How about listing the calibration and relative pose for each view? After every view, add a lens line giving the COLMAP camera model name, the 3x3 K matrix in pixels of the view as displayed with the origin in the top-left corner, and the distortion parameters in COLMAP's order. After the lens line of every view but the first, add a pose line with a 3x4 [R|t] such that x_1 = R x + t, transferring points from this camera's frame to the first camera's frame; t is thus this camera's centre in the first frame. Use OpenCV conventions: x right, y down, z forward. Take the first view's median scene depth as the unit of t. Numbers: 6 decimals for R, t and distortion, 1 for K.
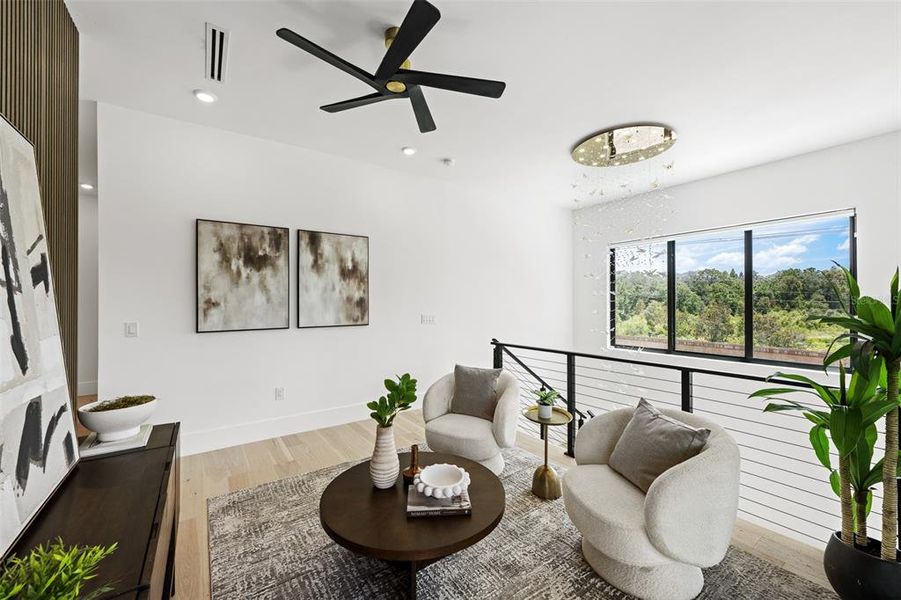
lens RADIAL K [[357.4, 0, 450.5], [0, 357.4, 300.0], [0, 0, 1]] dist [0.000392, 0.000120]
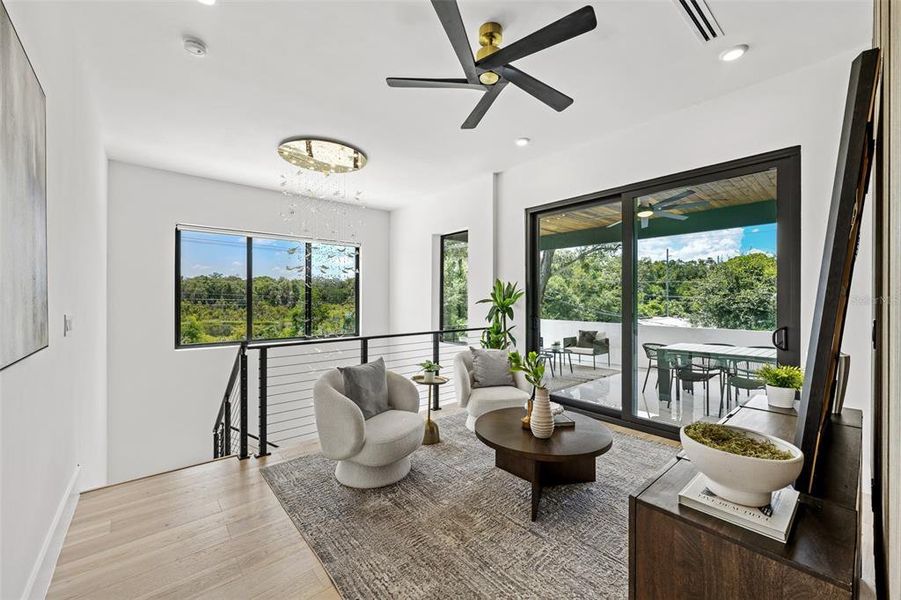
lens RADIAL K [[357.4, 0, 450.5], [0, 357.4, 300.0], [0, 0, 1]] dist [0.000392, 0.000120]
pose [[-0.100757, -0.002818, 0.994907, -0.660863], [-0.004290, 0.999988, 0.002398, 0.021464], [-0.994902, -0.004027, -0.100768, 0.689372]]
